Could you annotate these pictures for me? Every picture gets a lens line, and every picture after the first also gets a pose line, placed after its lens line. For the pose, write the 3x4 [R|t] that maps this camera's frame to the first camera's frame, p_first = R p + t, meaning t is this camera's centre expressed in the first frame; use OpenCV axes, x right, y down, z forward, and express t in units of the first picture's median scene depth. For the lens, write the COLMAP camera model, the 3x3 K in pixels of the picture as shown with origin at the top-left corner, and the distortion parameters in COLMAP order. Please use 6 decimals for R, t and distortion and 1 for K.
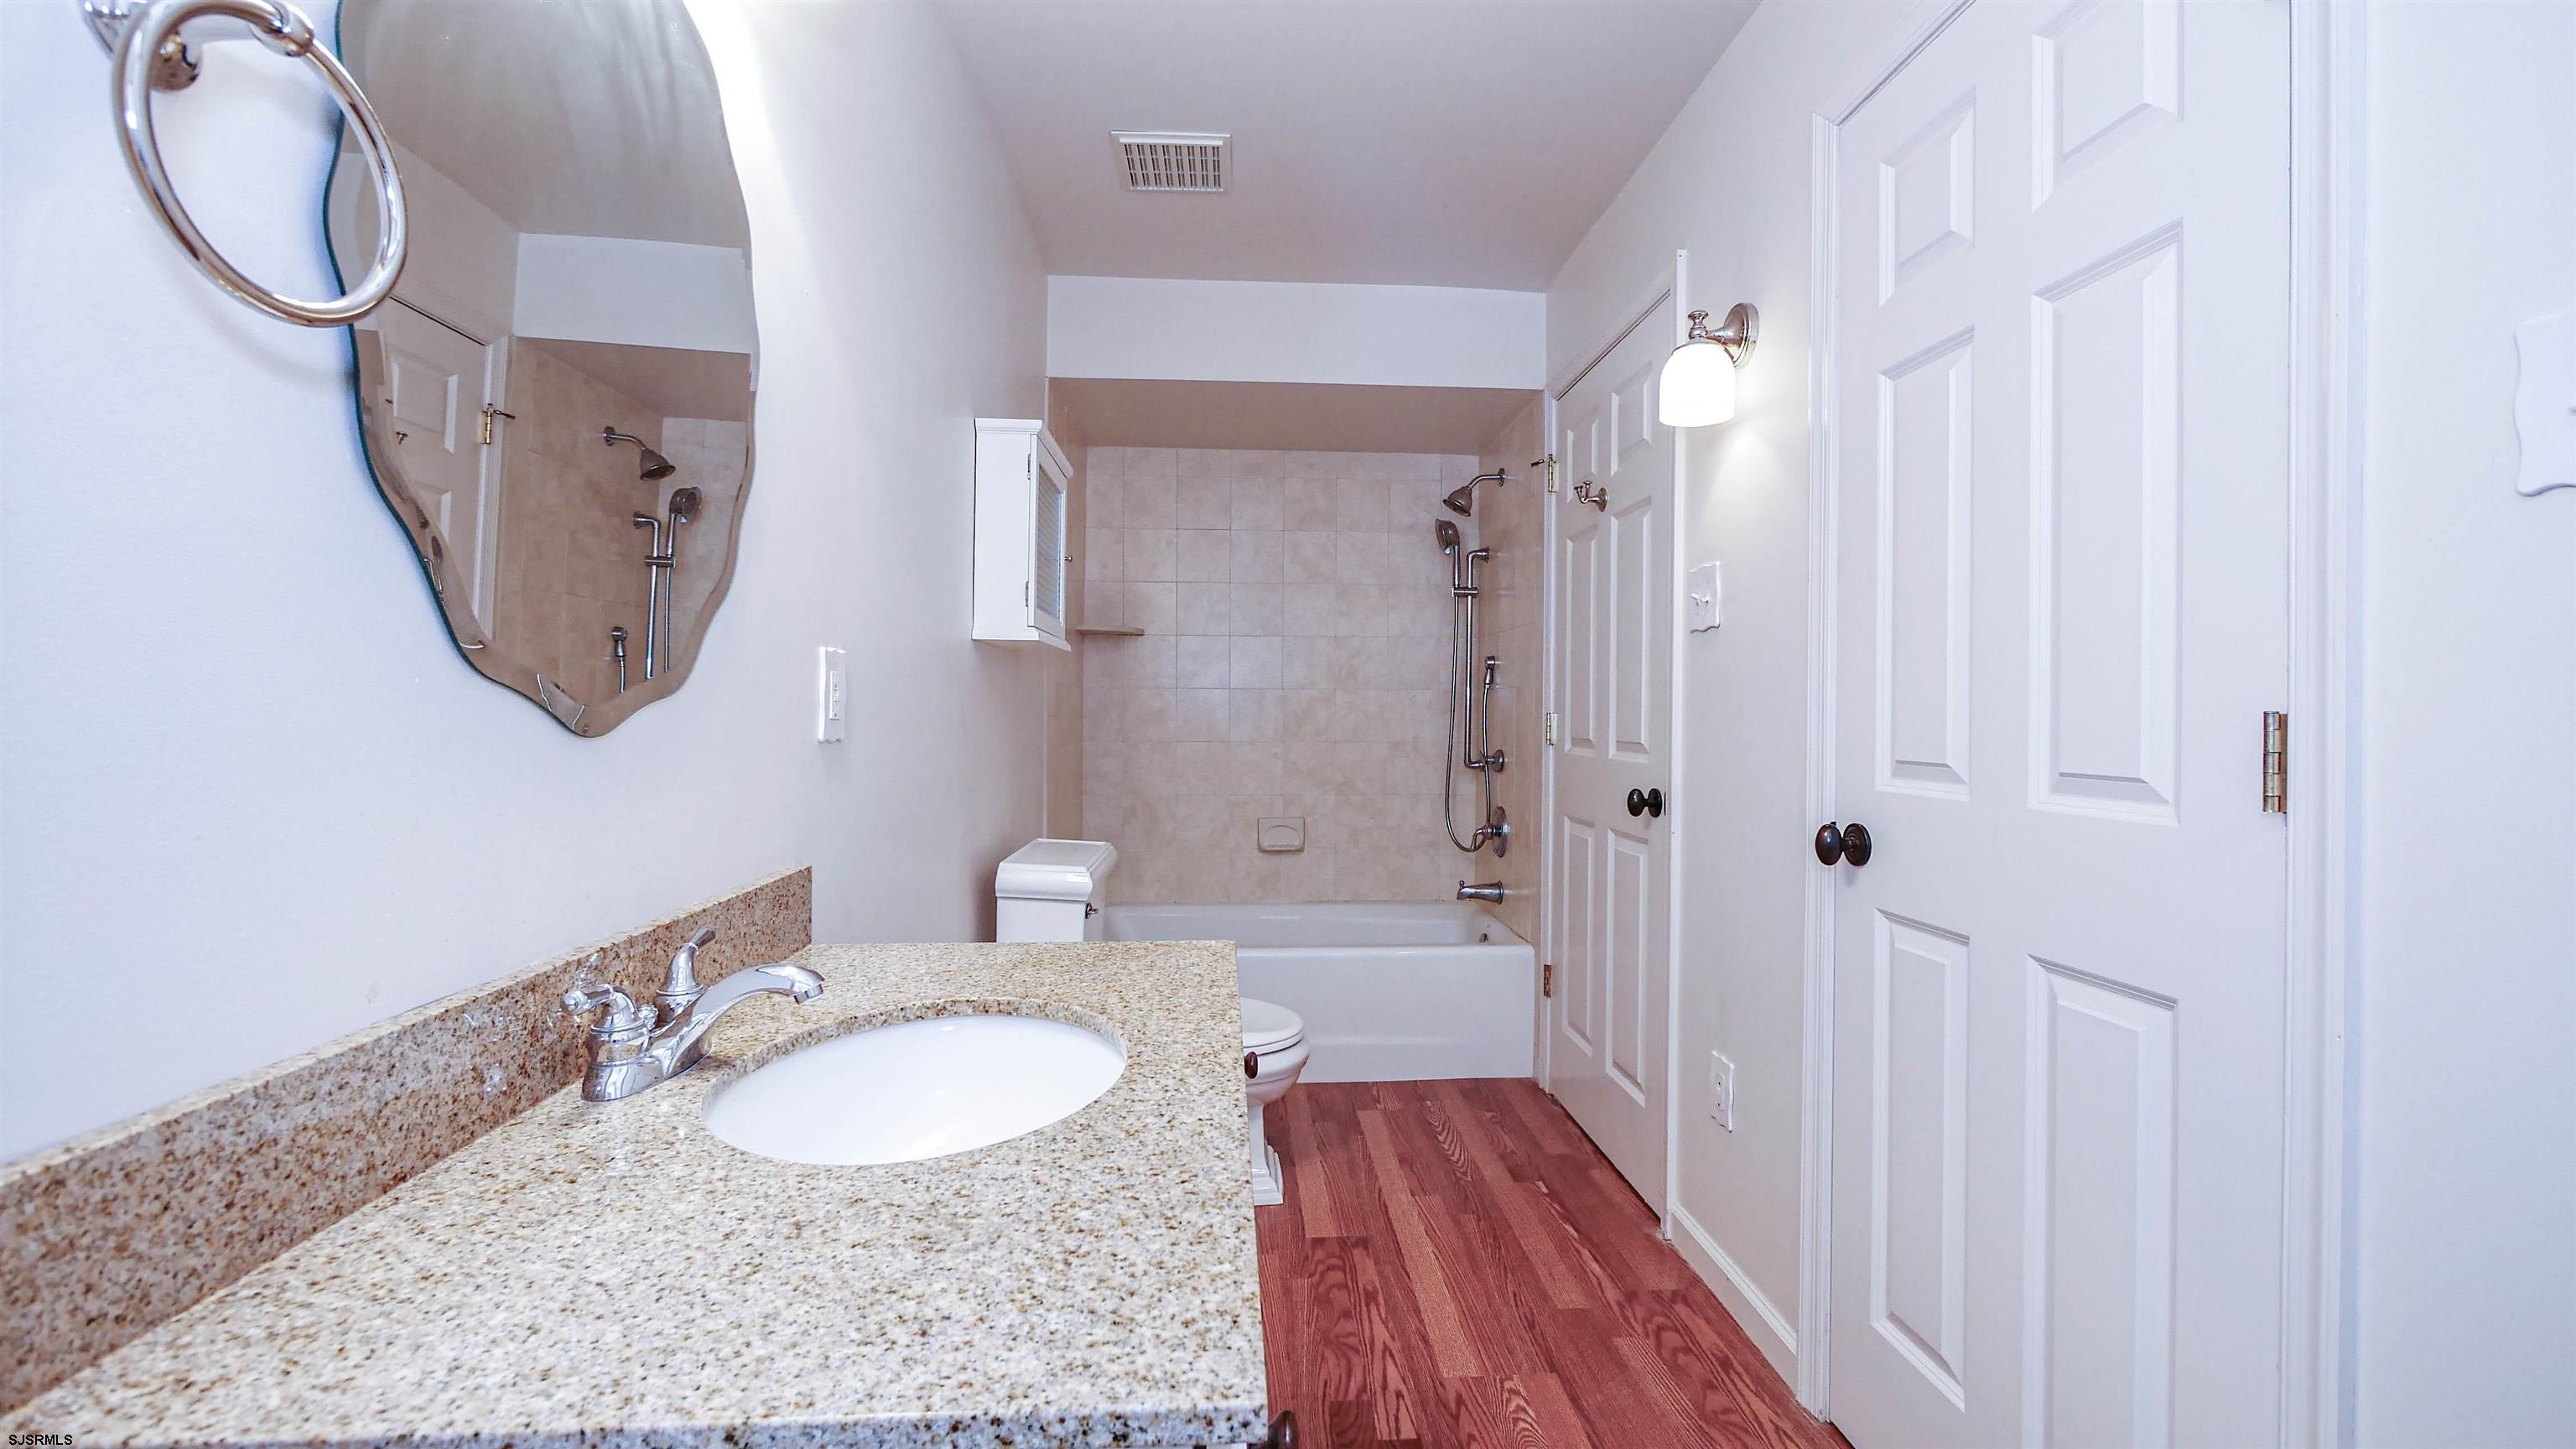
lens RADIAL K [[1060.2, 0, 1293.4], [0, 1060.2, 707.9], [0, 0, 1]] dist [-0.006908, 0.000623]
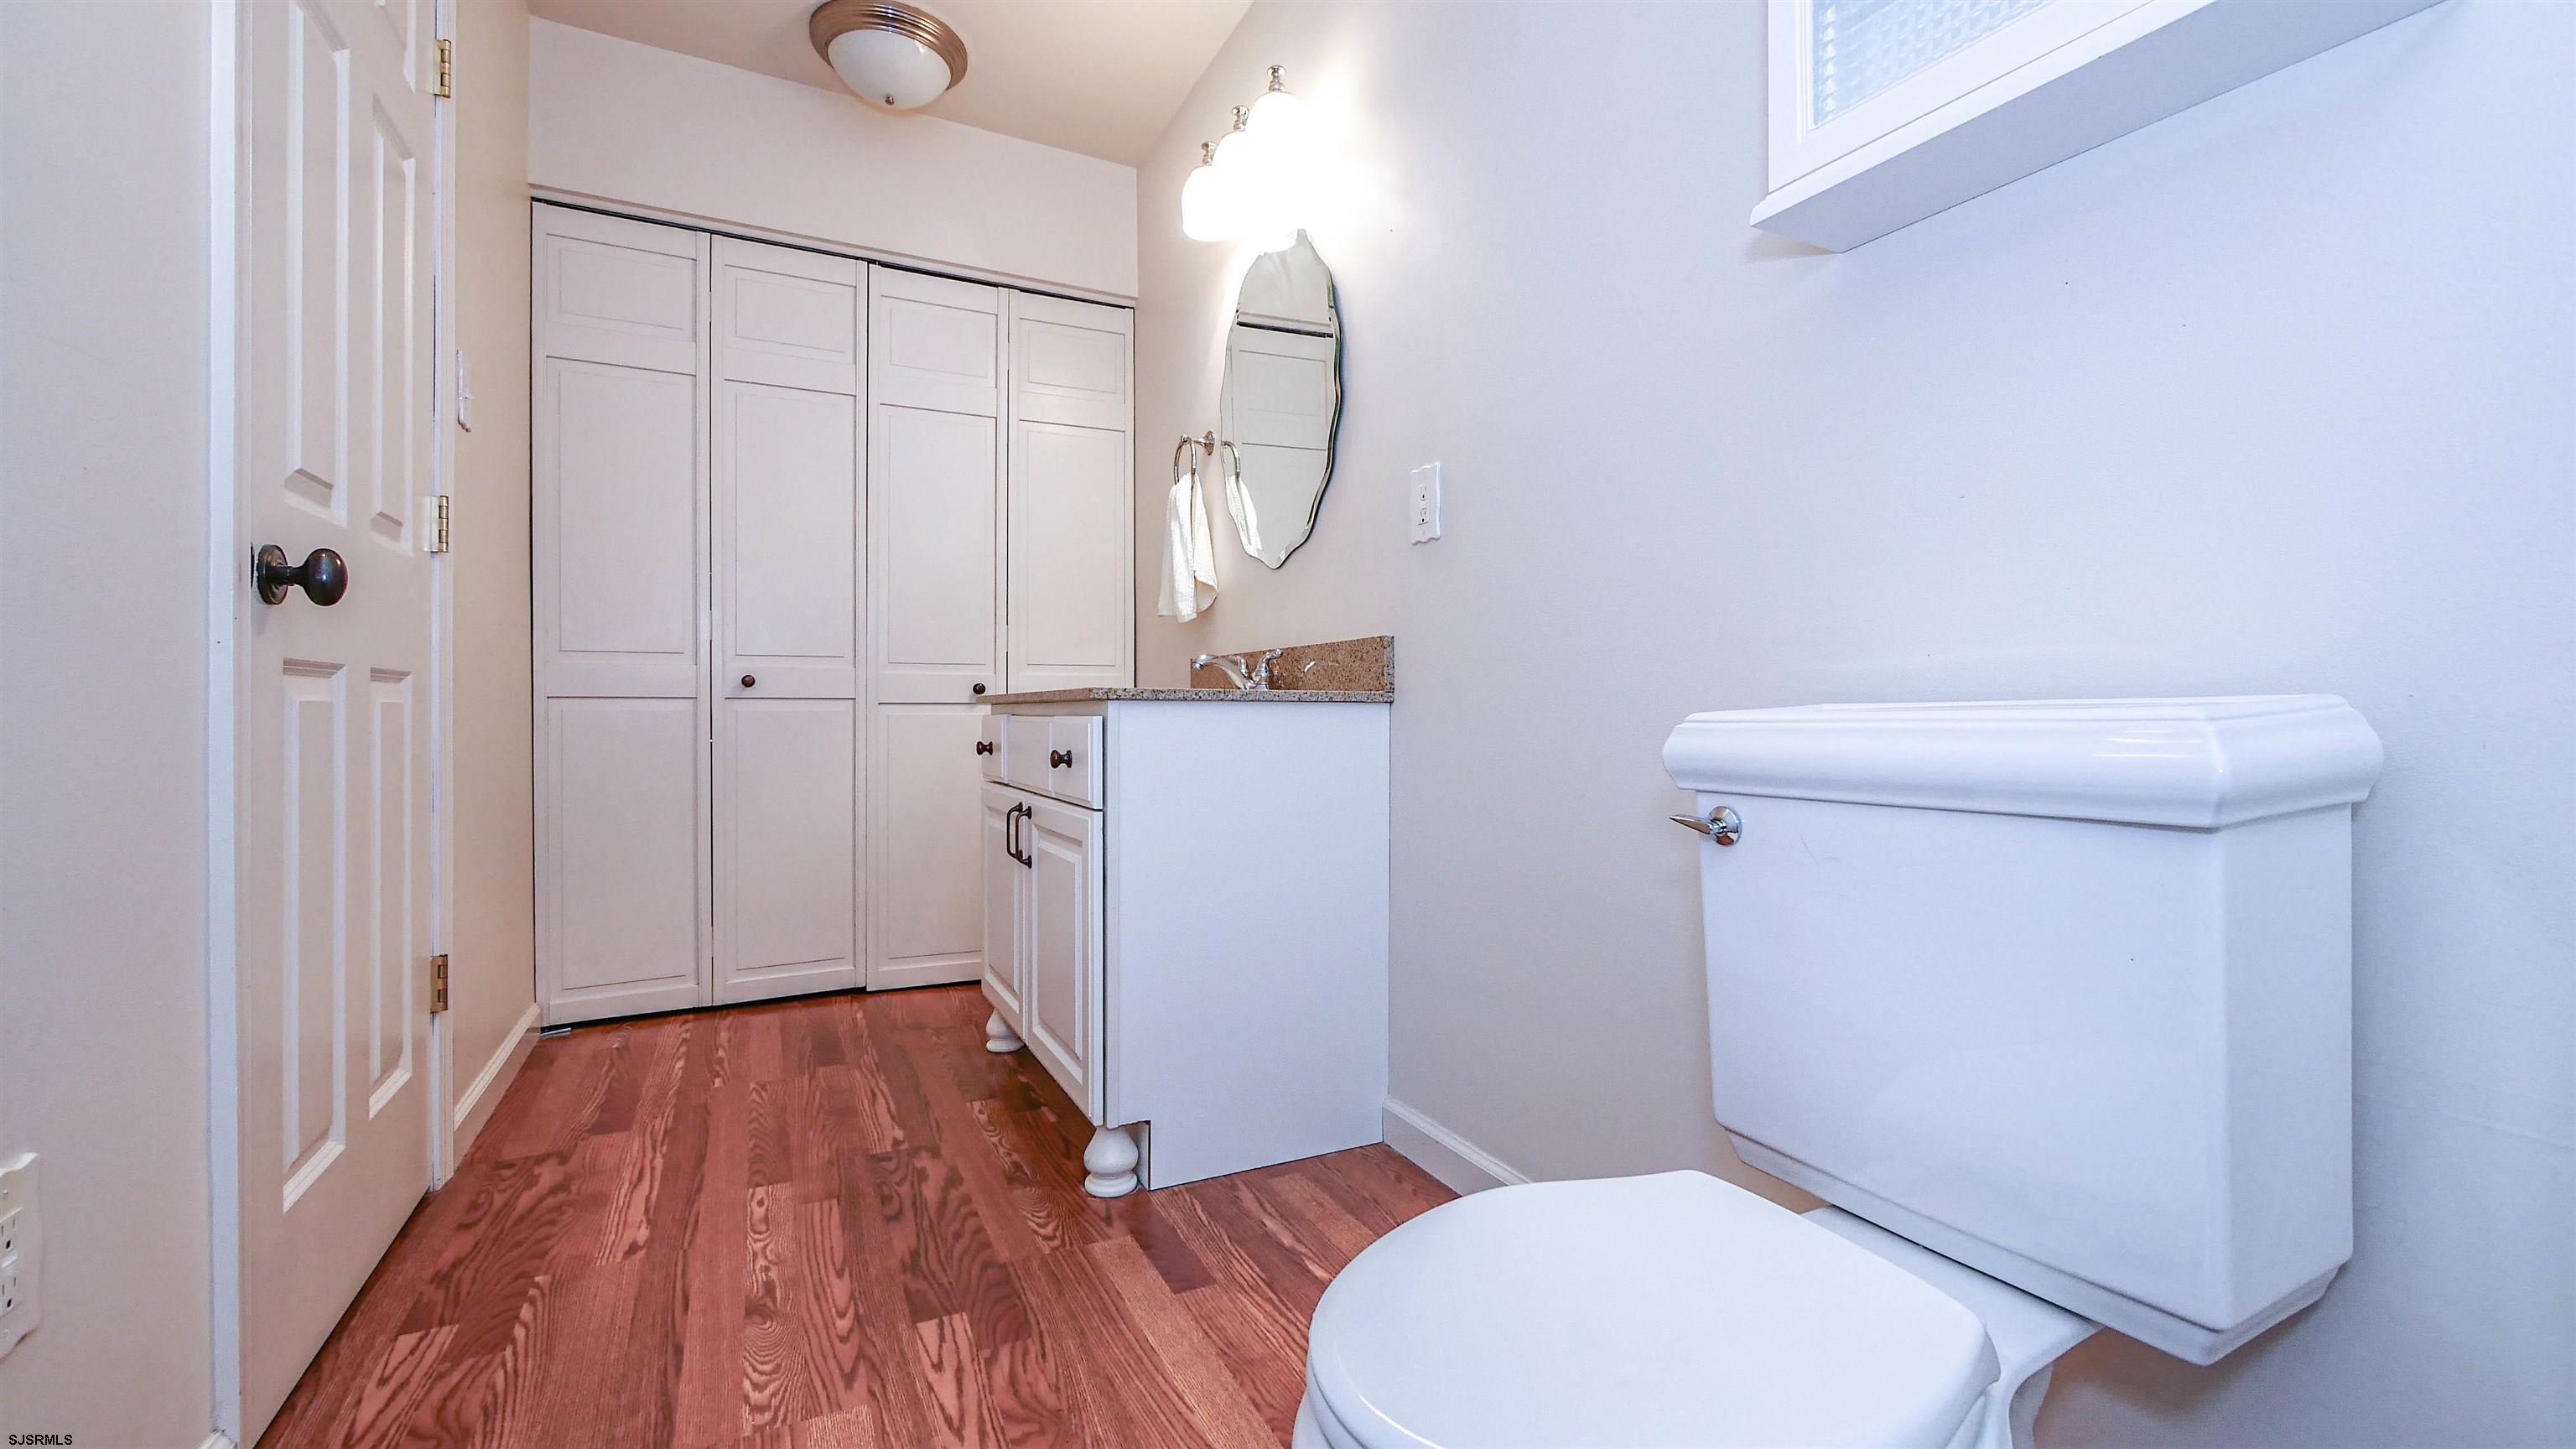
lens RADIAL K [[1060.2, 0, 1293.4], [0, 1060.2, 707.9], [0, 0, 1]] dist [-0.006908, 0.000623]
pose [[-0.918296, -0.009042, -0.395792, 0.169902], [-0.006151, 0.999944, -0.008571, 0.206030], [0.395847, -0.005436, -0.918300, 1.794002]]
